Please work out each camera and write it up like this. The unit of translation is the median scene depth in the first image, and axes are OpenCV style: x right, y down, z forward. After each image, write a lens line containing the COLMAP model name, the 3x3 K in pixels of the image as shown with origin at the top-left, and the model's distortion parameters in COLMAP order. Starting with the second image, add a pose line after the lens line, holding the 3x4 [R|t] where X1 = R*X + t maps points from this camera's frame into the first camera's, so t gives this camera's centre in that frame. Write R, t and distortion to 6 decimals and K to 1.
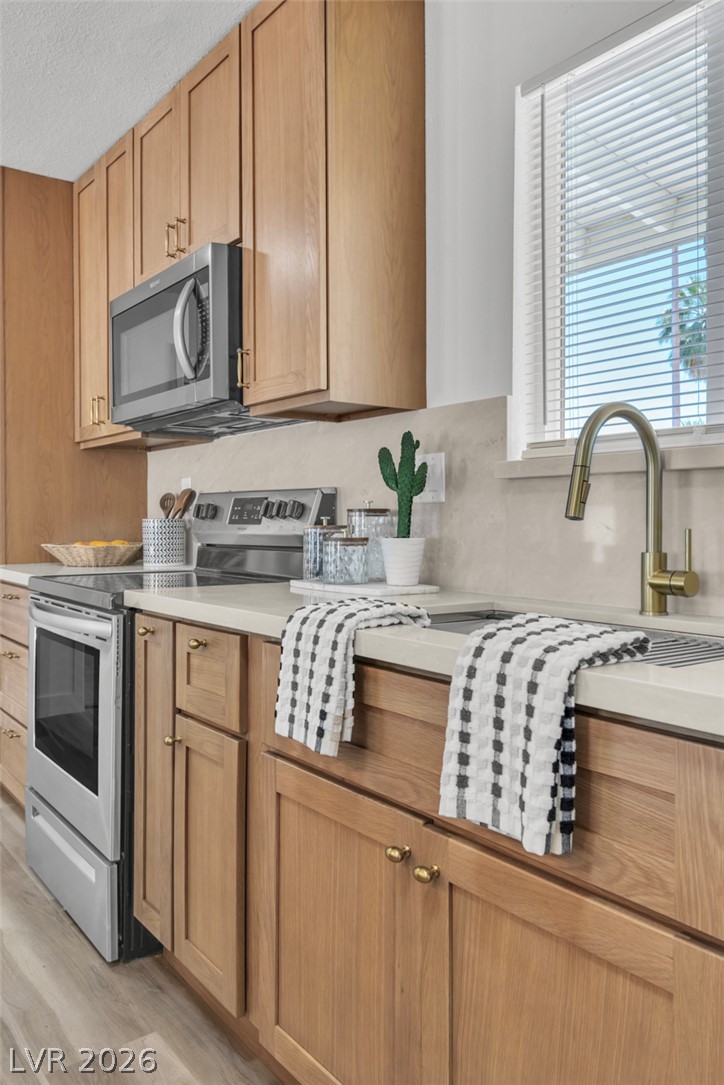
lens RADIAL K [[823.4, 0, 361.4], [0, 823.4, 512.1], [0, 0, 1]] dist [-0.005022, -0.001698]
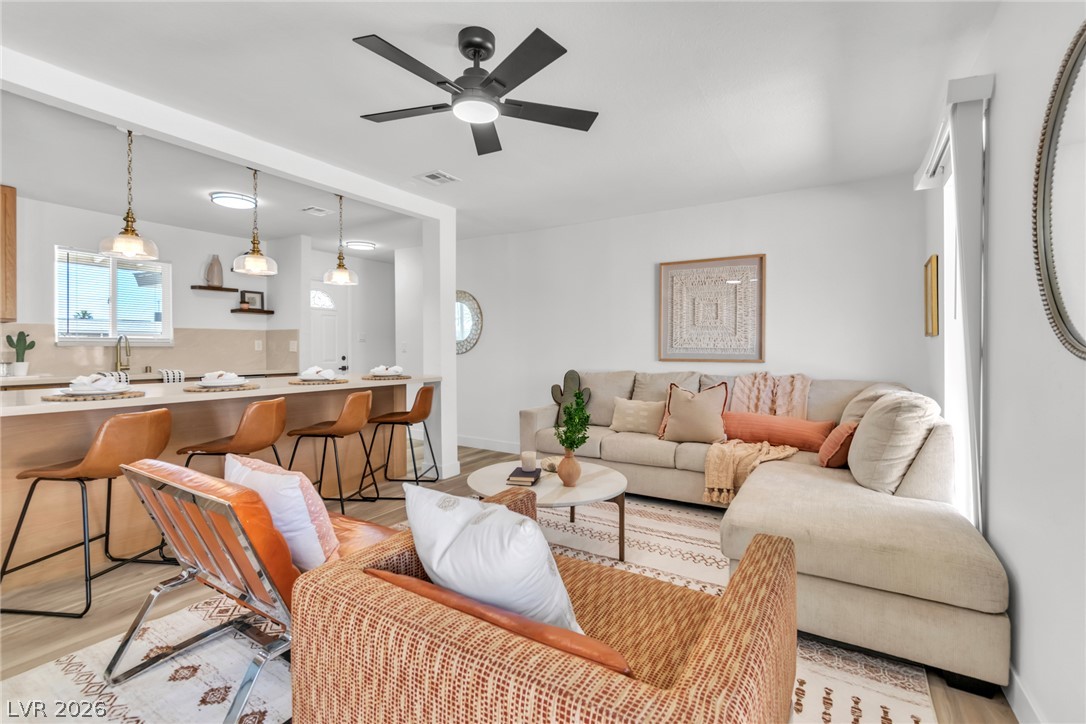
lens RADIAL K [[497.9, 0, 538.5], [0, 497.9, 351.8], [0, 0, 1]] dist [0.000300, -0.000091]
pose [[-0.351055, -0.001053, 0.936354, -2.670589], [-0.009629, 0.999951, -0.002486, -0.028206], [-0.936305, -0.009889, -0.351048, -0.295849]]
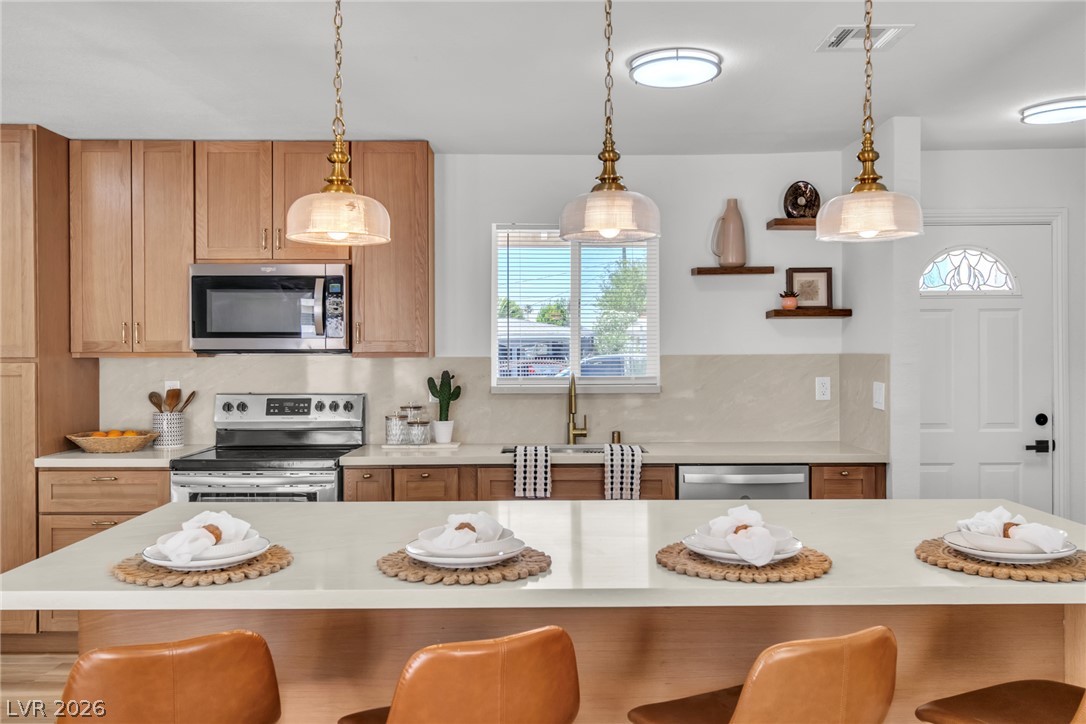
lens RADIAL K [[906.9, 0, 543.0], [0, 906.9, 362.0], [0, 0, 1]] dist [0.000880, 0.000311]
pose [[0.599836, -0.007316, 0.800089, -1.685312], [-0.005177, 0.999902, 0.013024, -0.153290], [-0.800106, -0.011955, 0.599739, -0.616453]]
